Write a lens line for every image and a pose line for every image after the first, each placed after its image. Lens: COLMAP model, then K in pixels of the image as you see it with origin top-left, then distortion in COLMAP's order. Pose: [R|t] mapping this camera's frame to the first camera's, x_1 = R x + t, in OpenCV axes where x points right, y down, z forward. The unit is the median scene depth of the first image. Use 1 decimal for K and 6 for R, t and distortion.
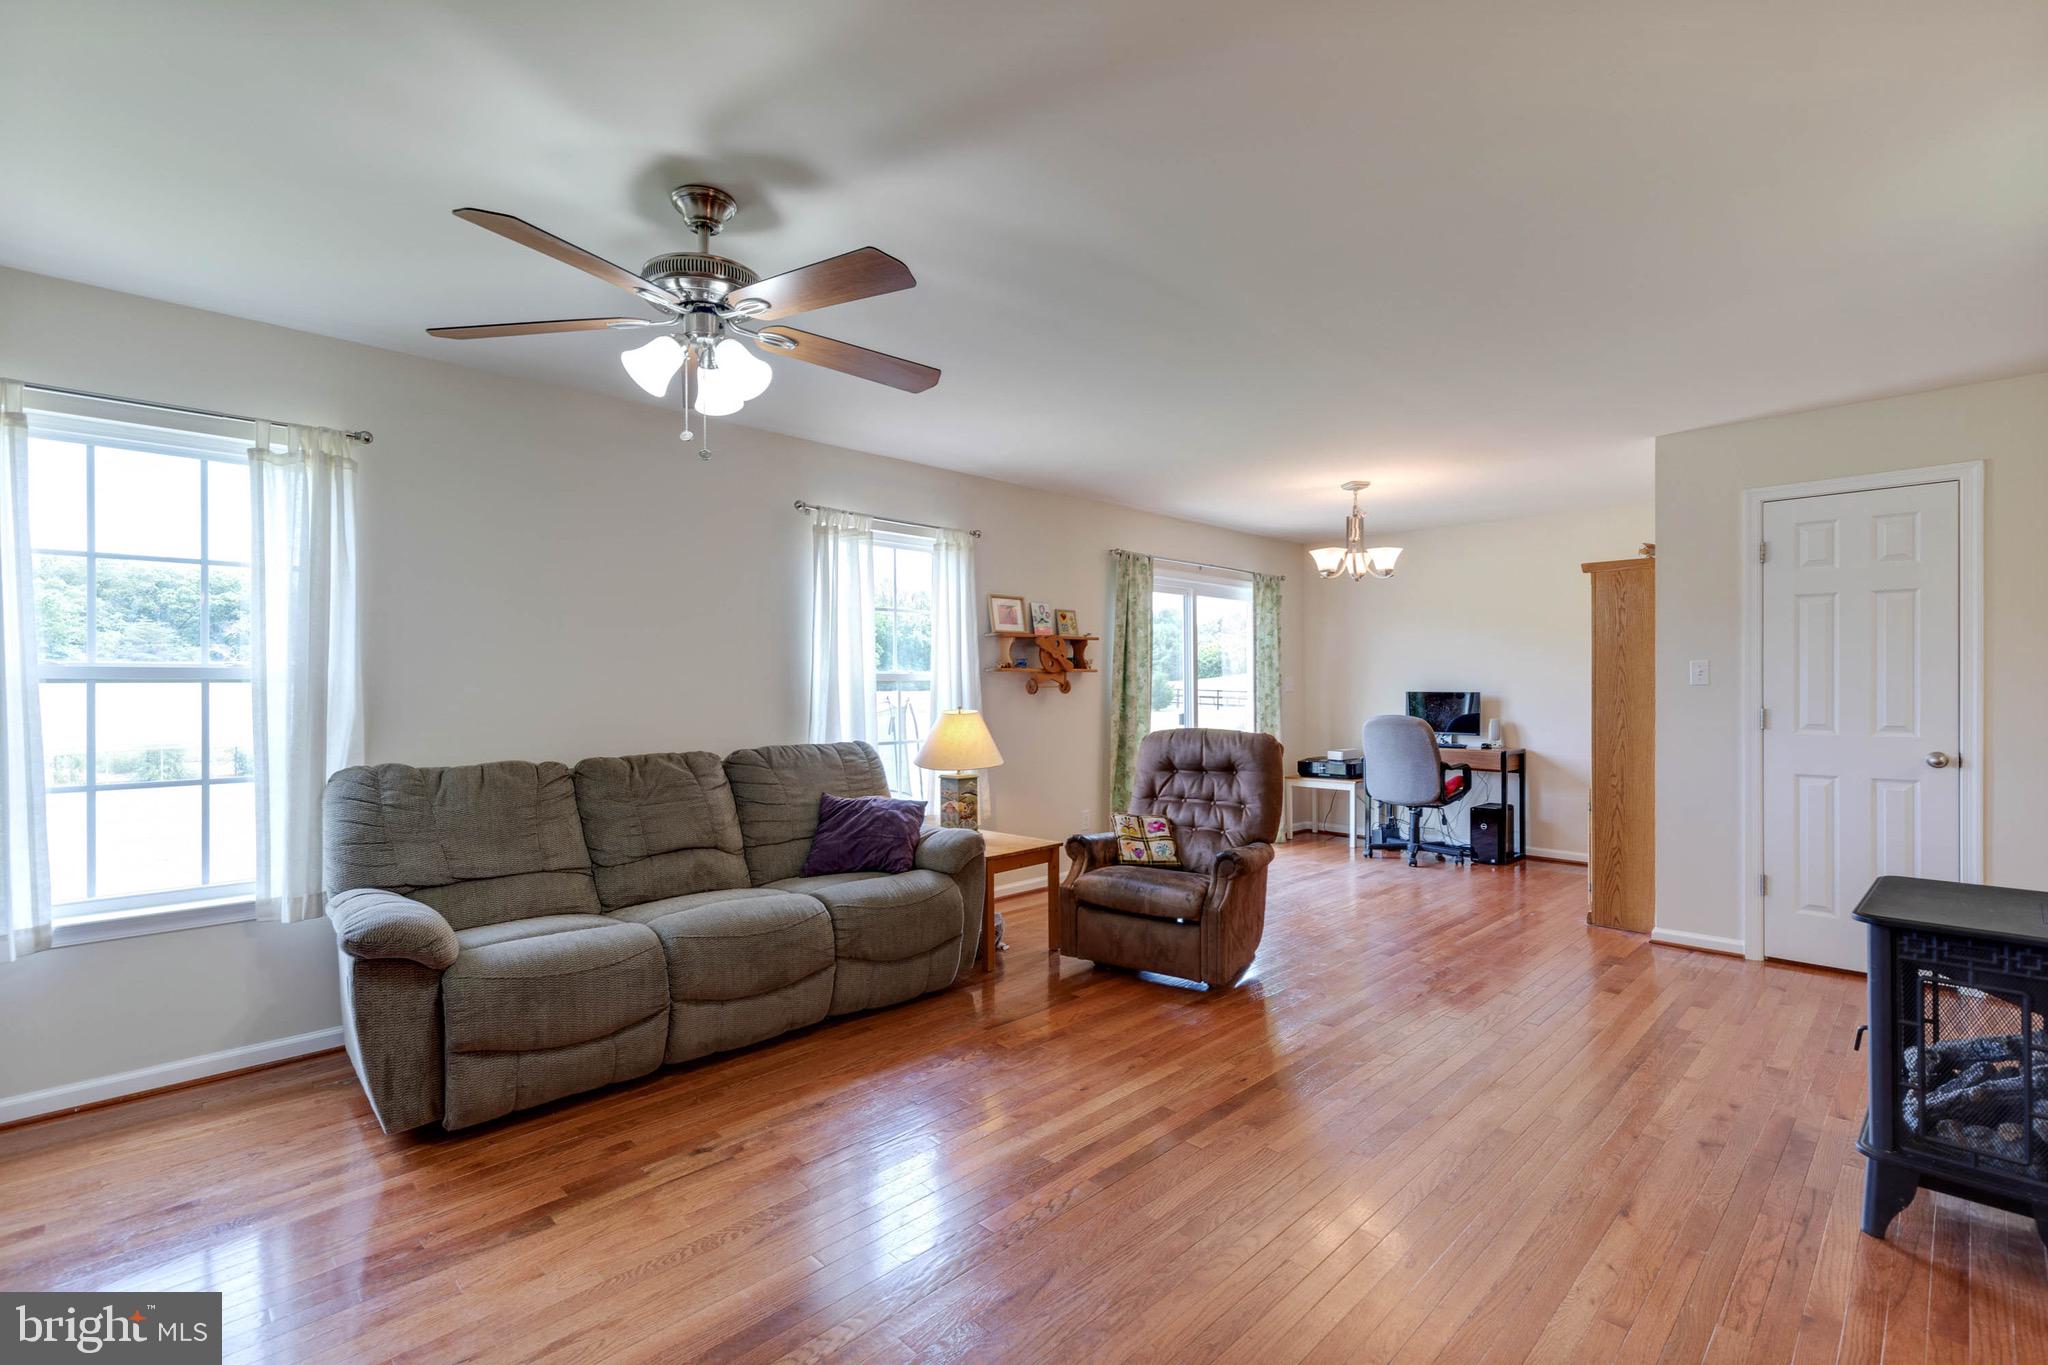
lens RADIAL K [[924.9, 0, 1034.7], [0, 924.9, 688.3], [0, 0, 1]] dist [0.016931, -0.000213]
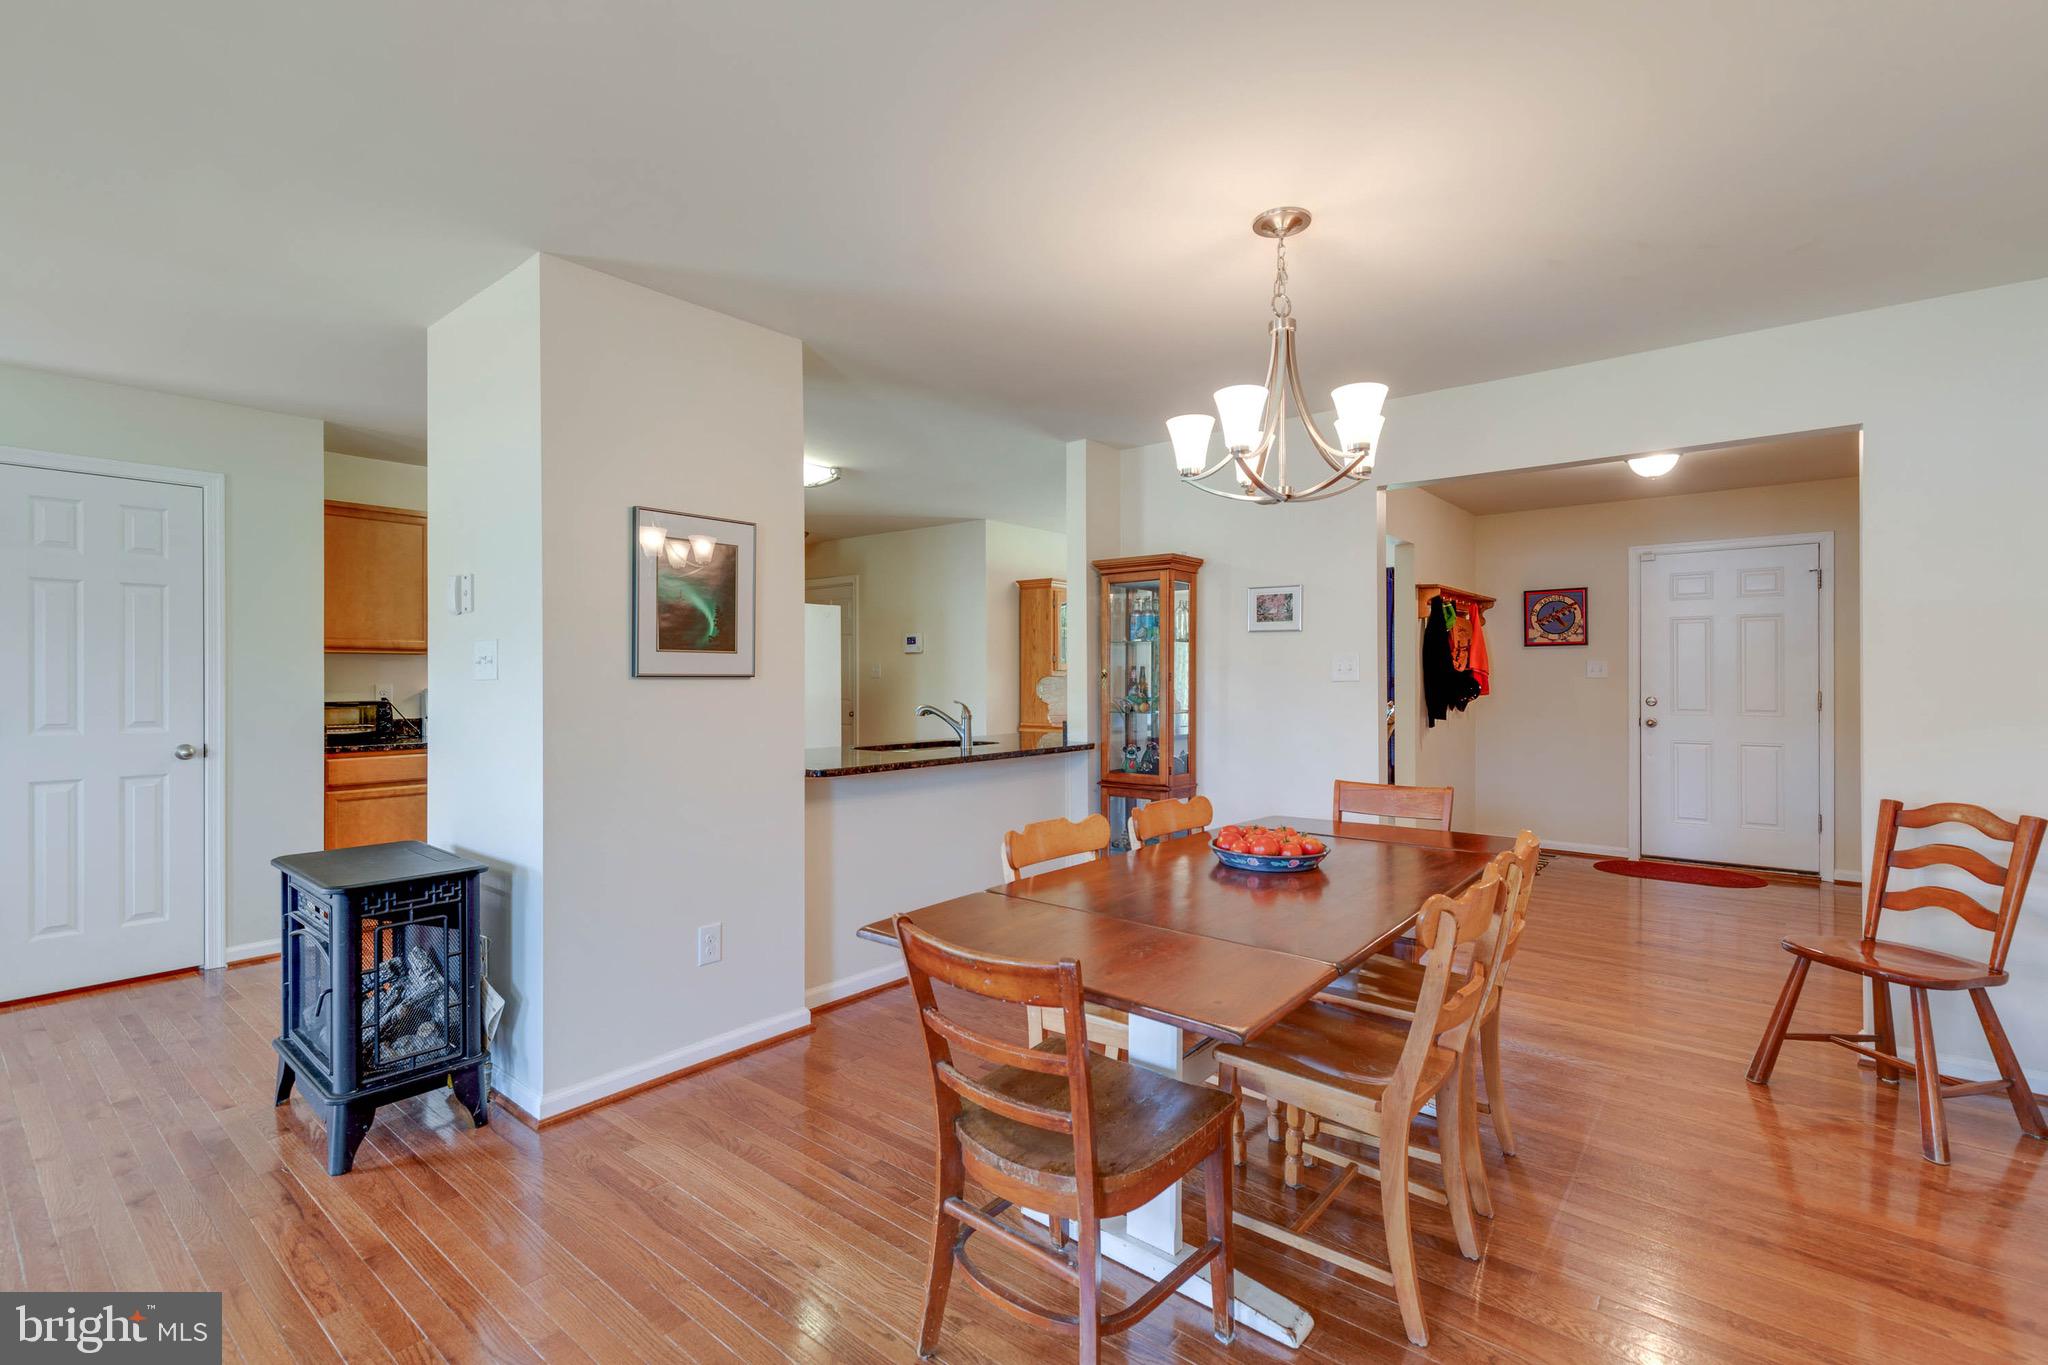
lens RADIAL K [[918.8, 0, 1046.4], [0, 918.8, 676.3], [0, 0, 1]] dist [0.011780, -0.000039]
pose [[-0.088998, 0.001337, 0.996031, -0.133214], [0.007122, 0.999974, -0.000706, 0.000002], [-0.996006, 0.007030, -0.089005, 0.128030]]
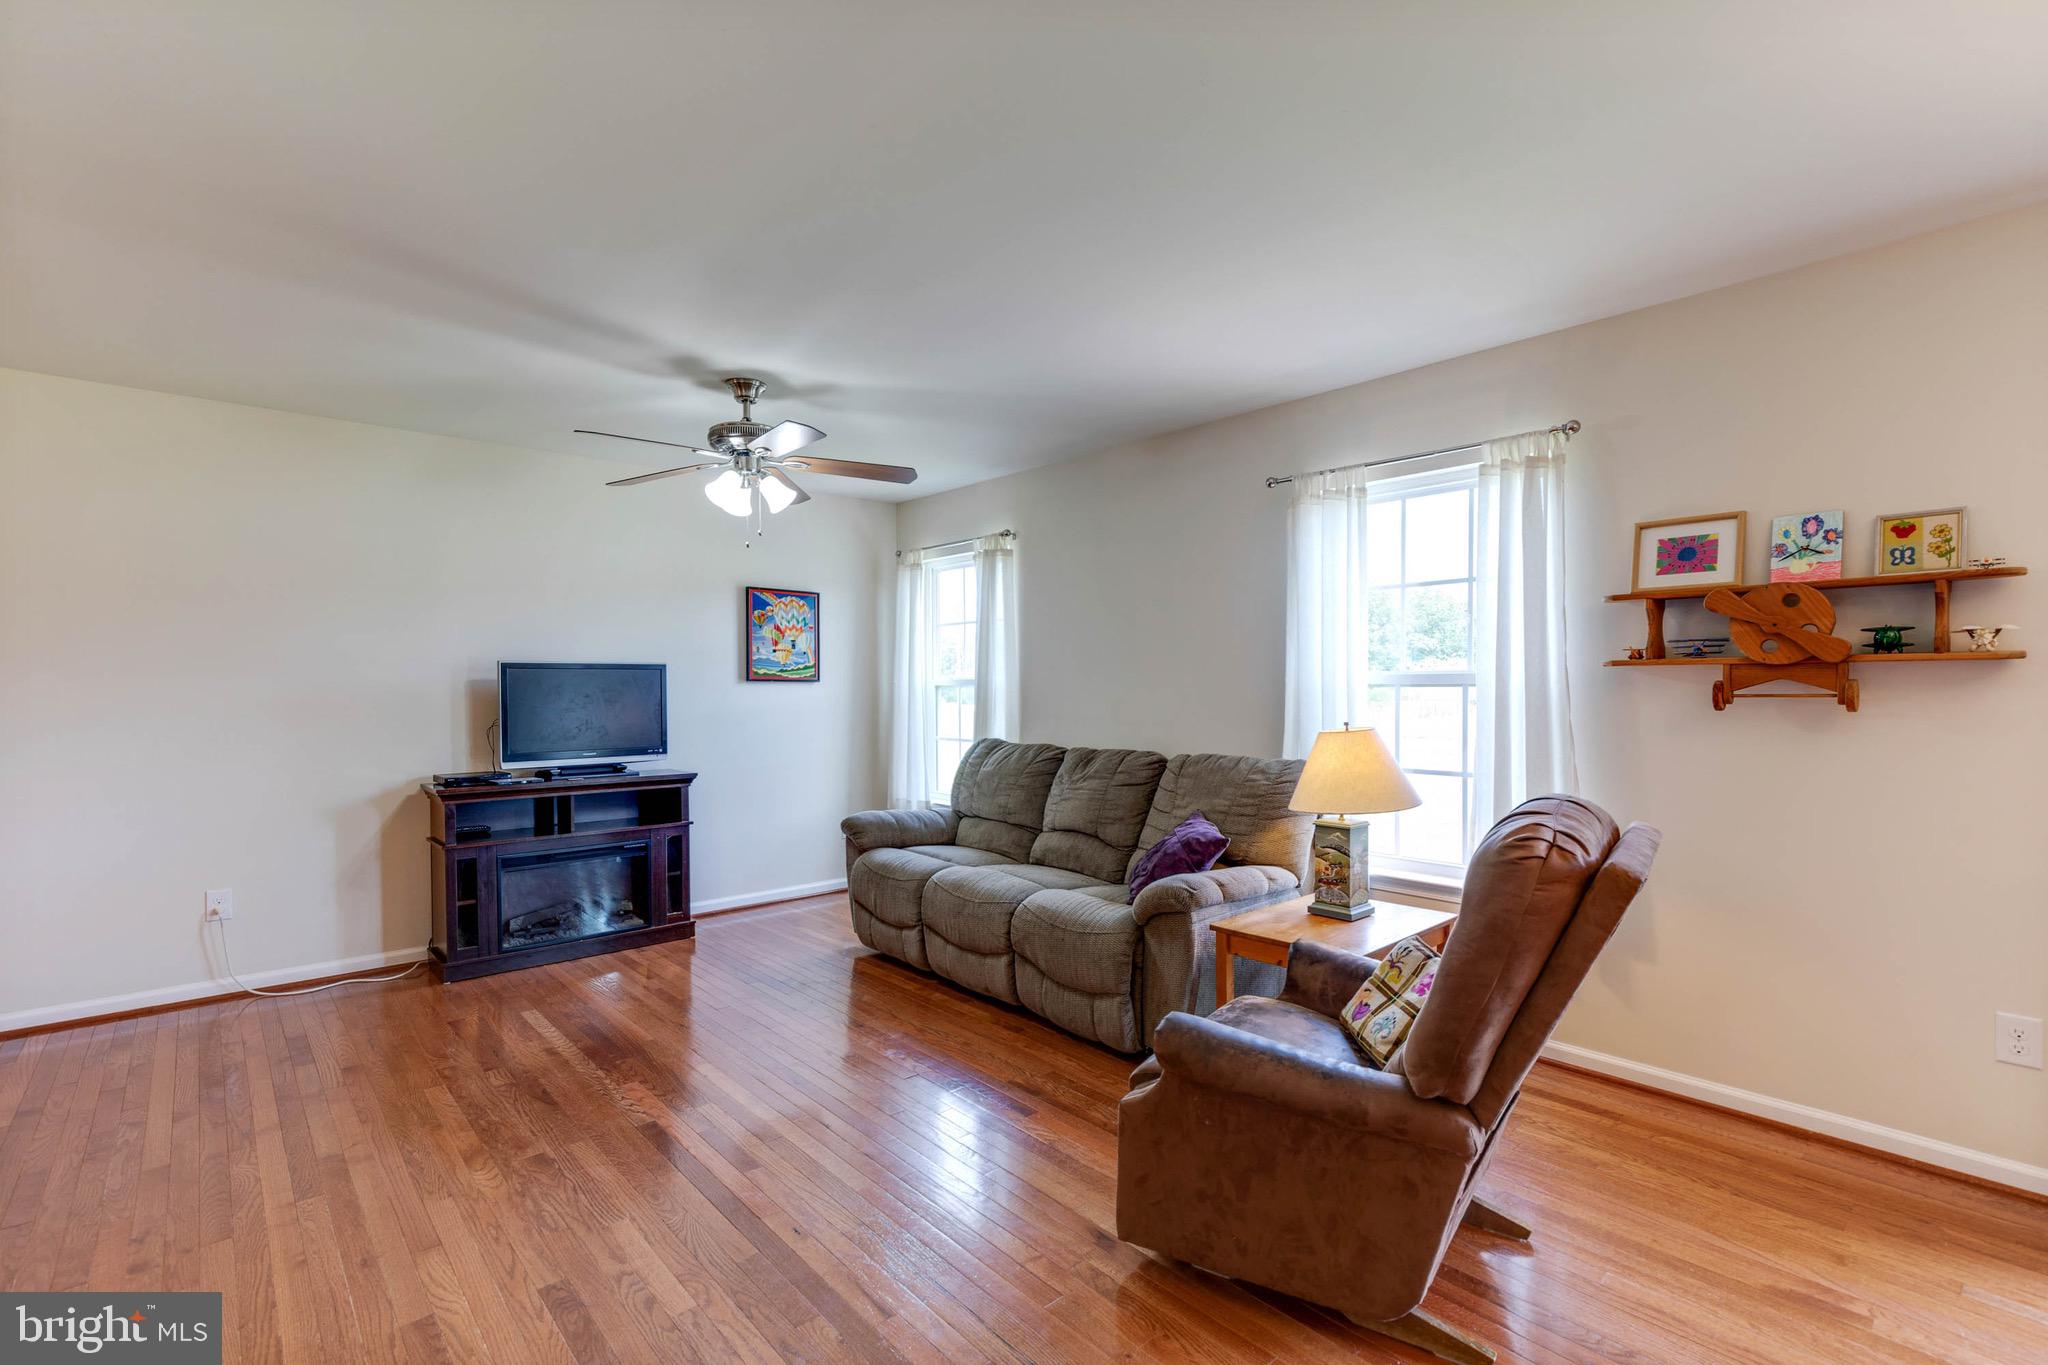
lens RADIAL K [[924.9, 0, 1034.7], [0, 924.9, 688.3], [0, 0, 1]] dist [0.016931, -0.000213]
pose [[-0.048722, 0.002200, -0.998810, 0.656122], [-0.006727, 0.999974, 0.002531, -0.005025], [0.998790, 0.006842, -0.048706, 0.853310]]
